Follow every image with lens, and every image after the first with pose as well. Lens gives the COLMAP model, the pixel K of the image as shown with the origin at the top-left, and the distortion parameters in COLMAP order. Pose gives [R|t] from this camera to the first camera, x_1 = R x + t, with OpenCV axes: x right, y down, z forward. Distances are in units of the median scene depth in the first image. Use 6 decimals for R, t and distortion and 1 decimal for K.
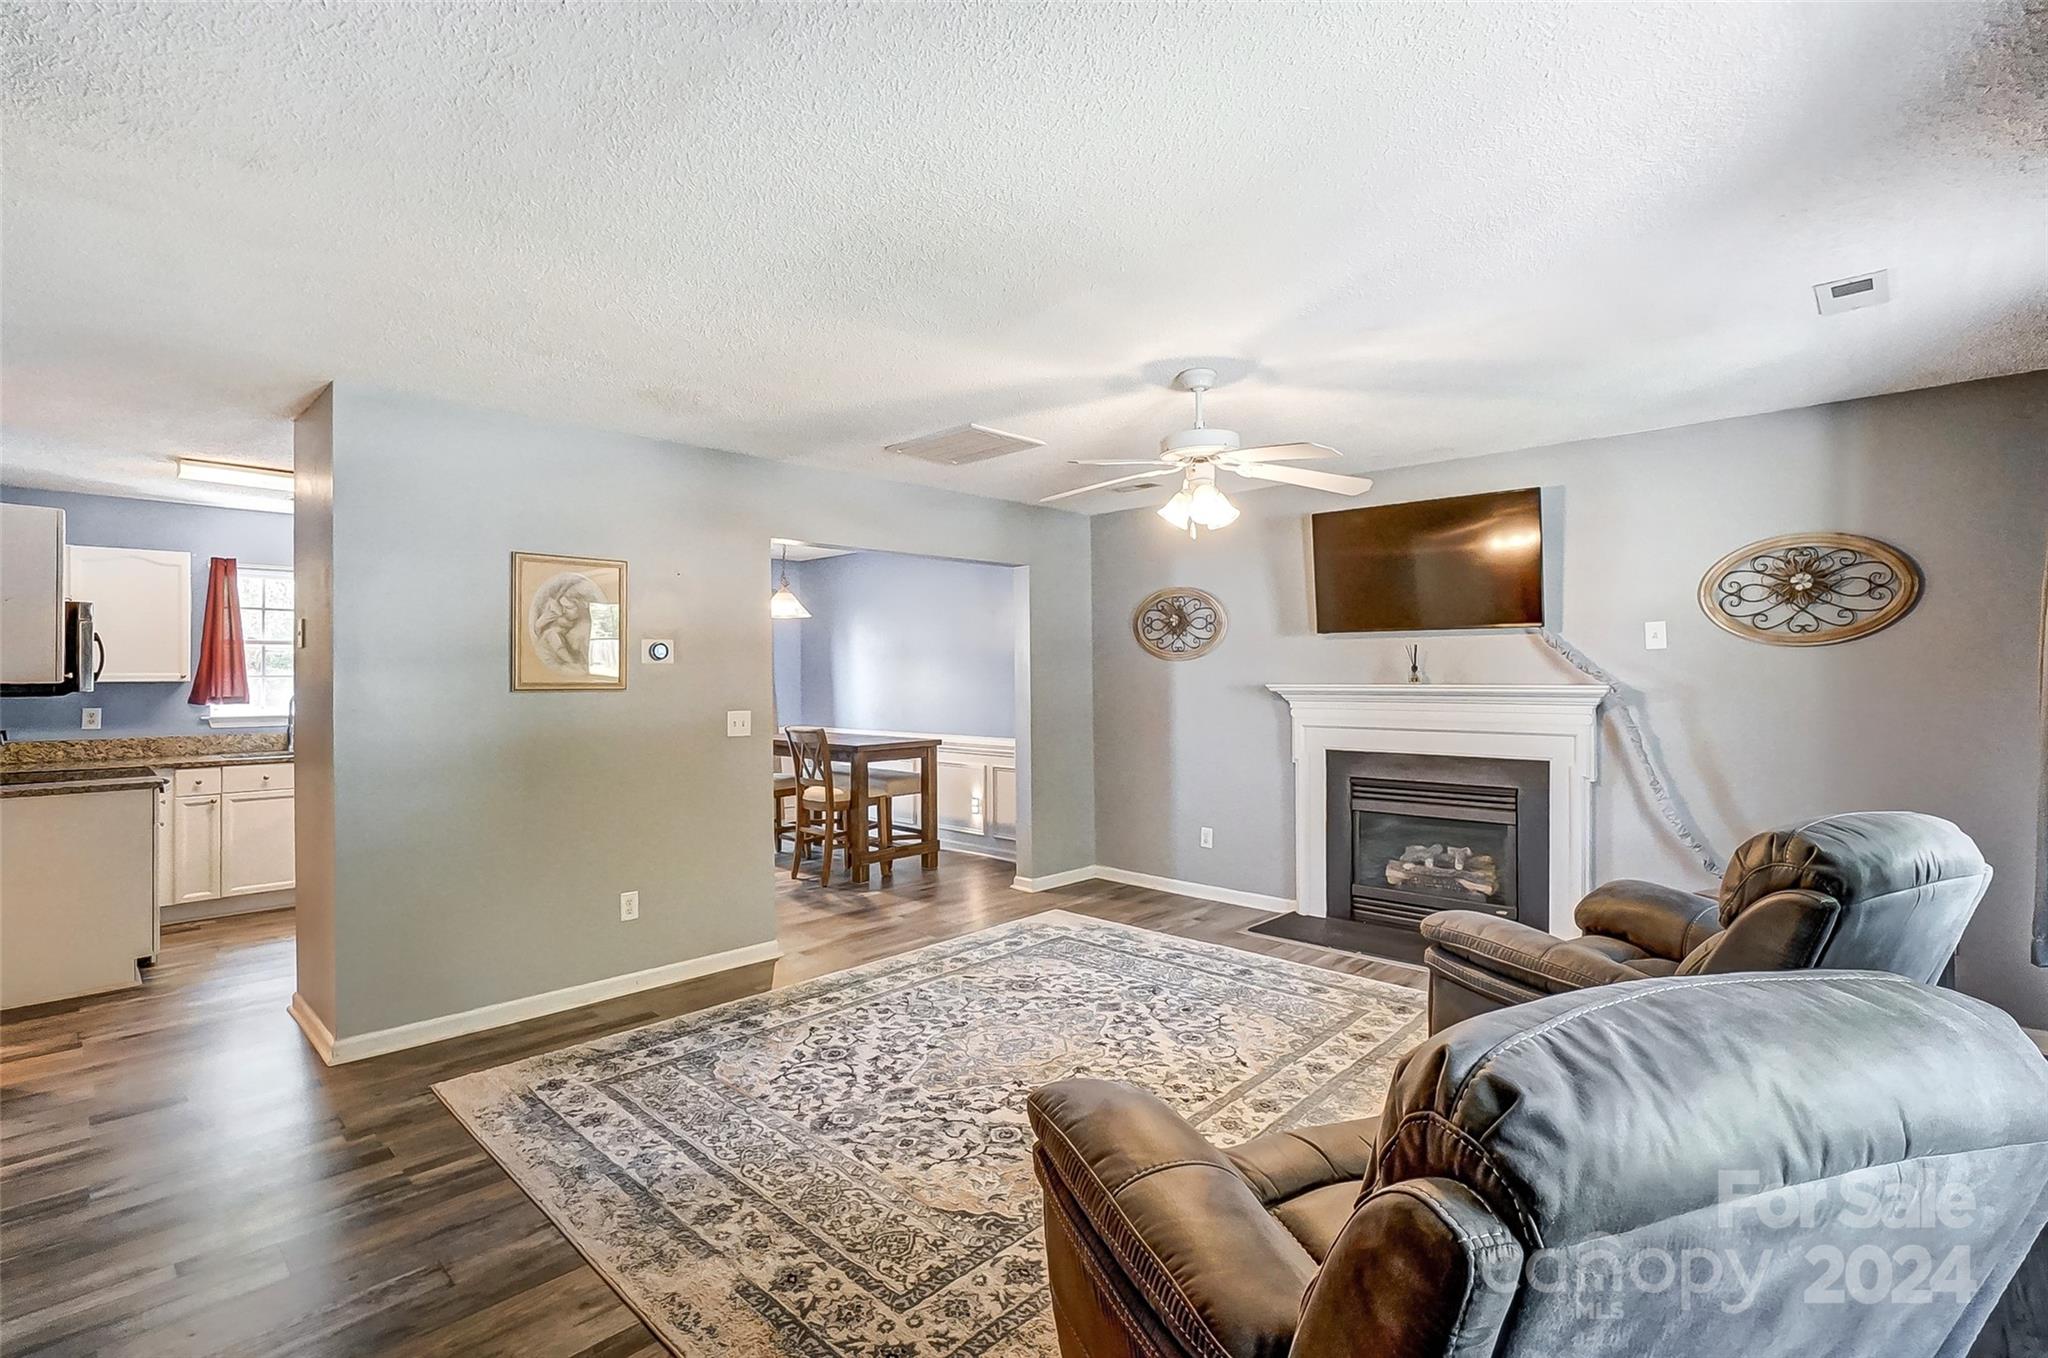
lens RADIAL K [[956.0, 0, 1020.7], [0, 956.0, 689.0], [0, 0, 1]] dist [-0.020208, 0.000071]
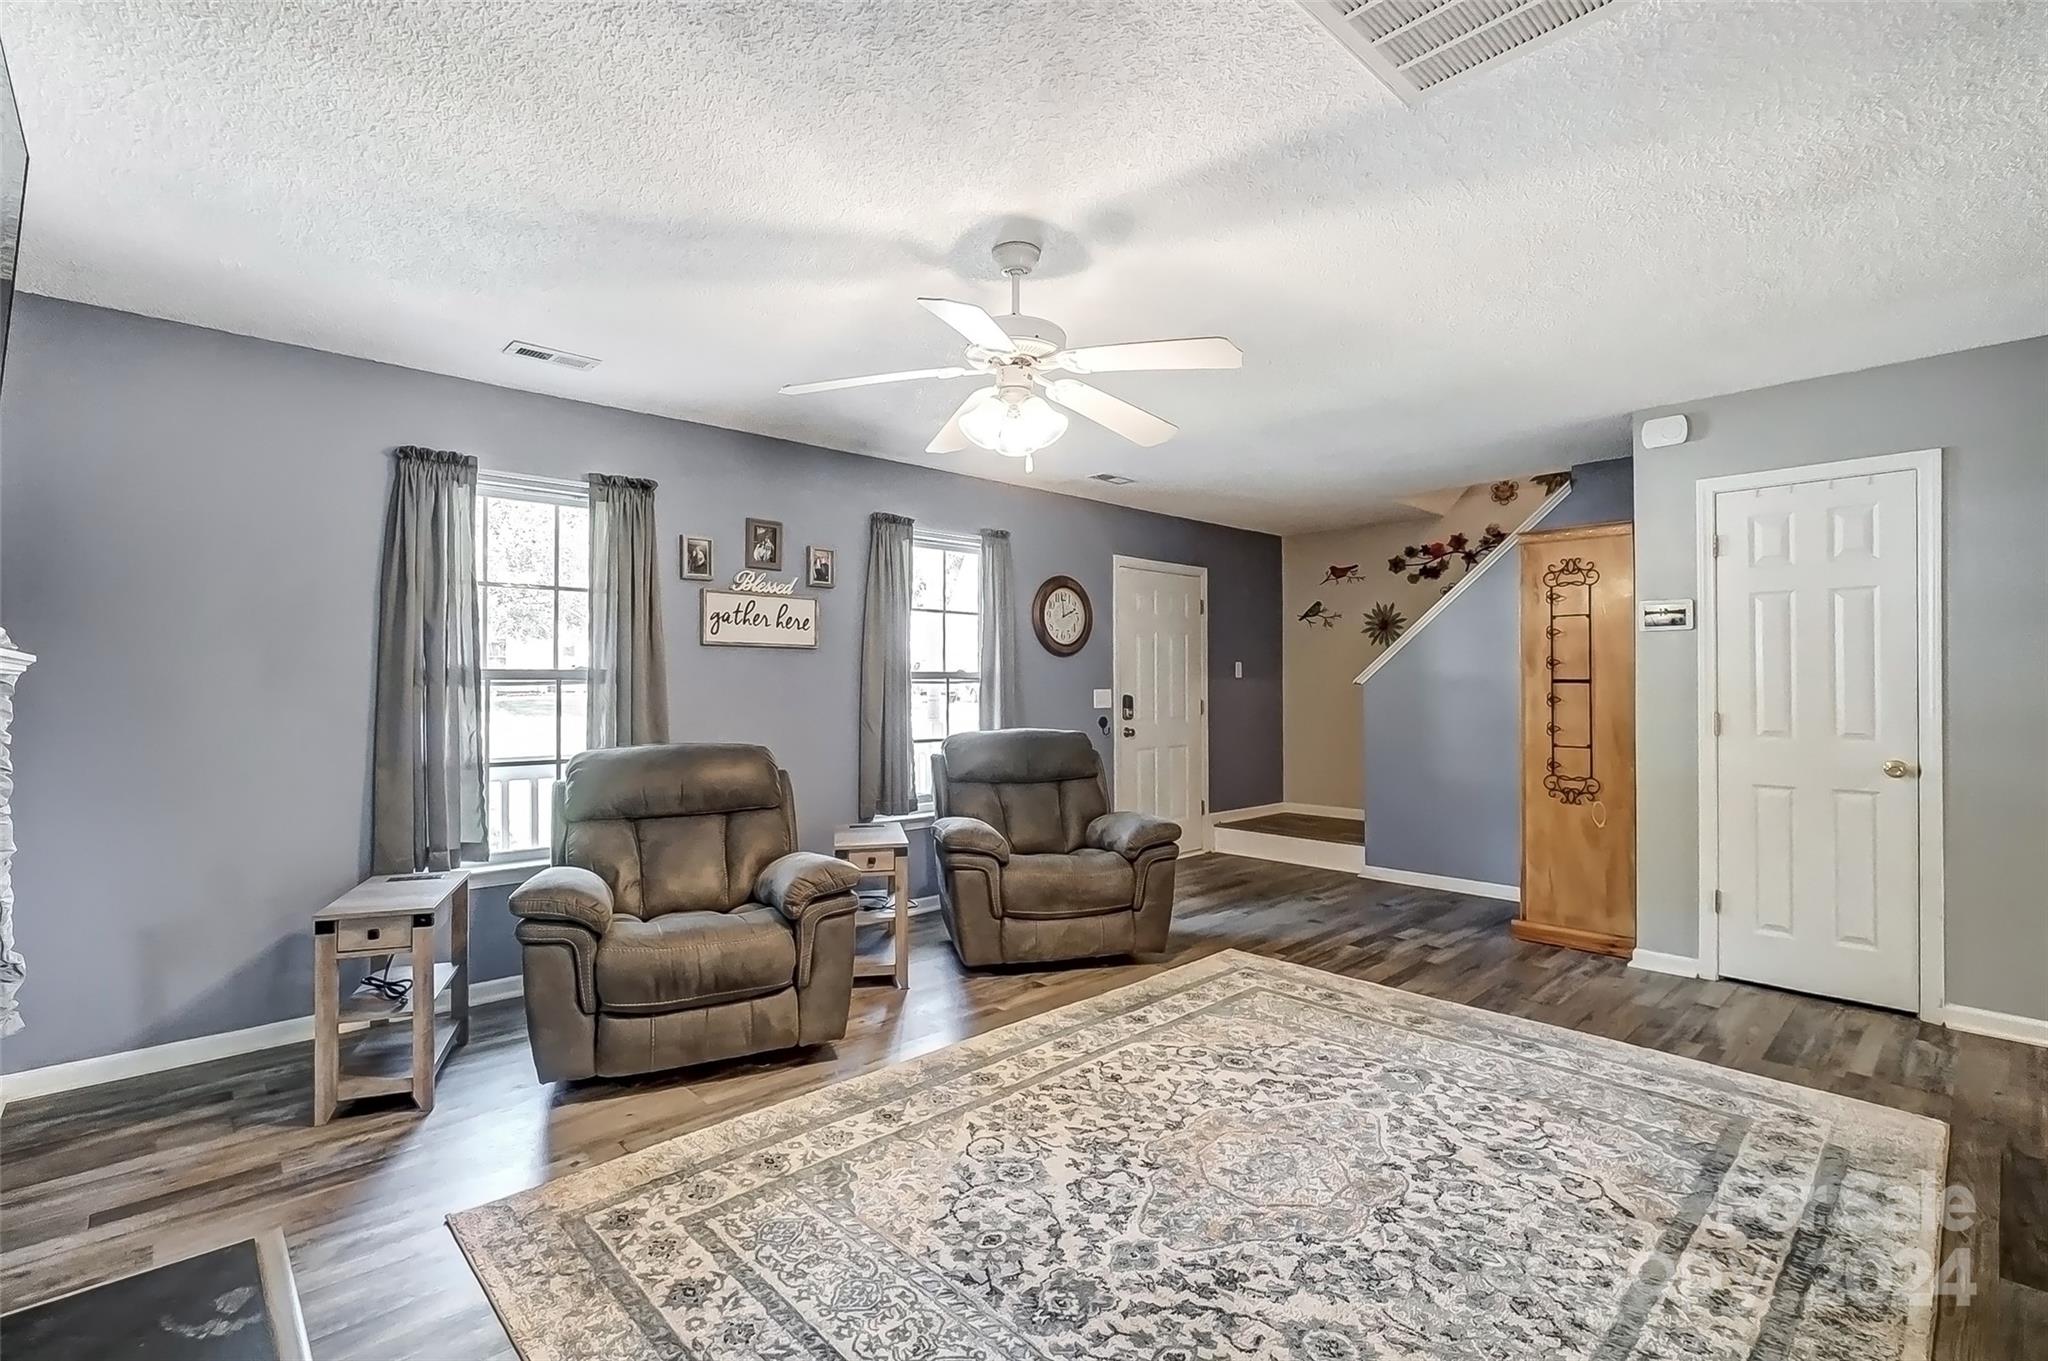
lens RADIAL K [[925.6, 0, 1024.0], [0, 925.6, 680.5], [0, 0, 1]] dist [-0.015024, 0.000401]
pose [[-0.998419, 0.005911, 0.055900, 0.119451], [0.006610, 0.999902, 0.012334, 0.007225], [-0.055822, 0.012684, -0.998360, 1.464712]]
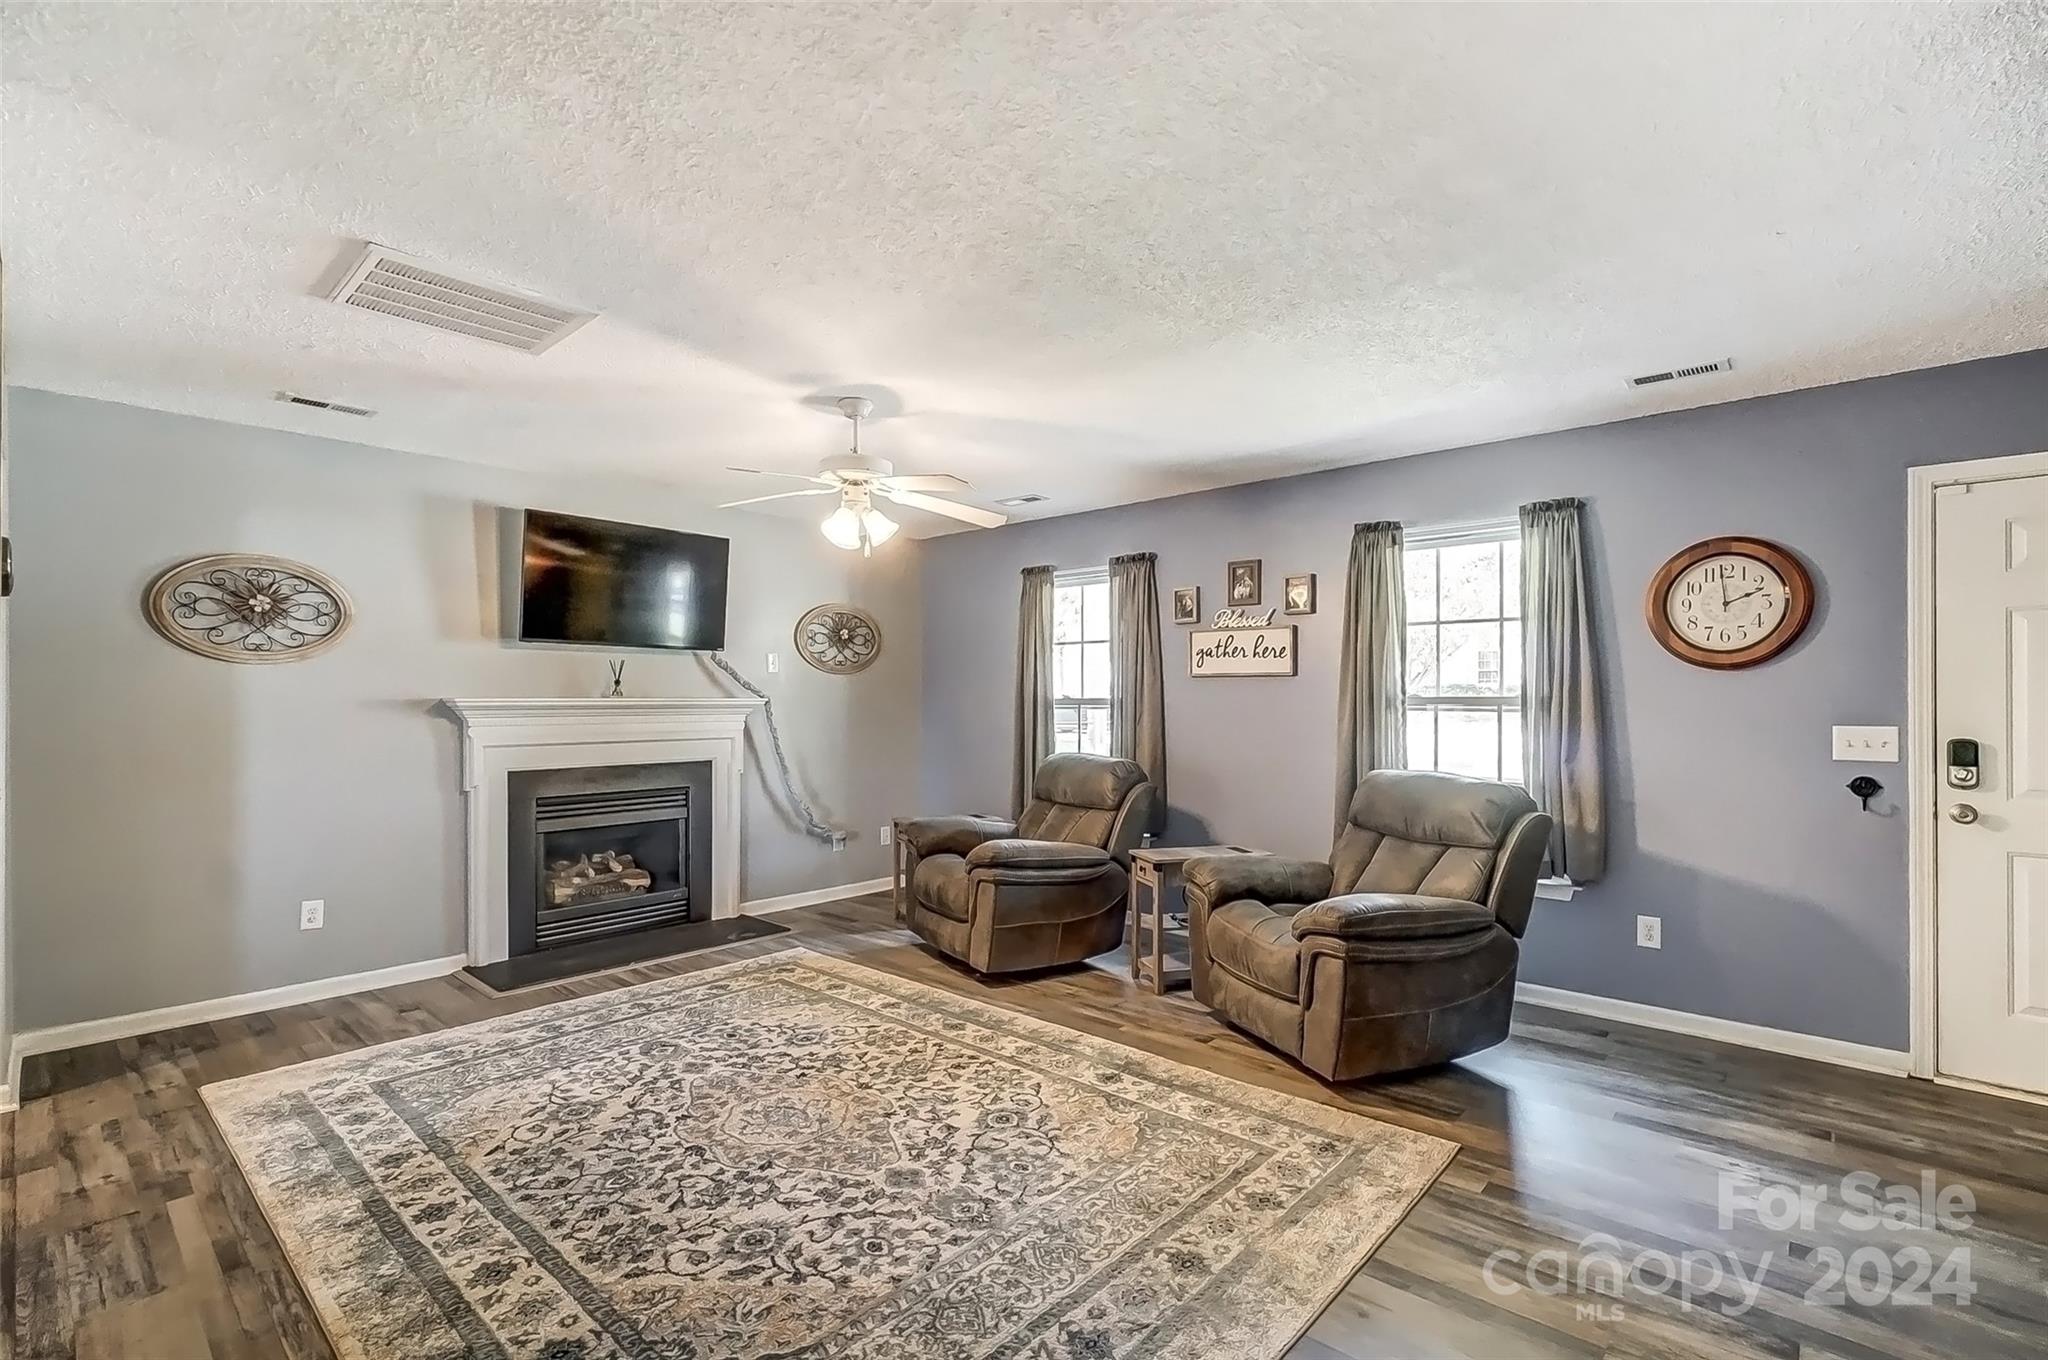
lens RADIAL K [[921.7, 0, 1010.3], [0, 921.7, 716.6], [0, 0, 1]] dist [-0.018224, 0.000654]
pose [[-0.027025, -0.012956, 0.999551, -0.713662], [0.015906, 0.999784, 0.013389, 0.010516], [-0.999508, 0.016261, -0.026813, 0.712500]]
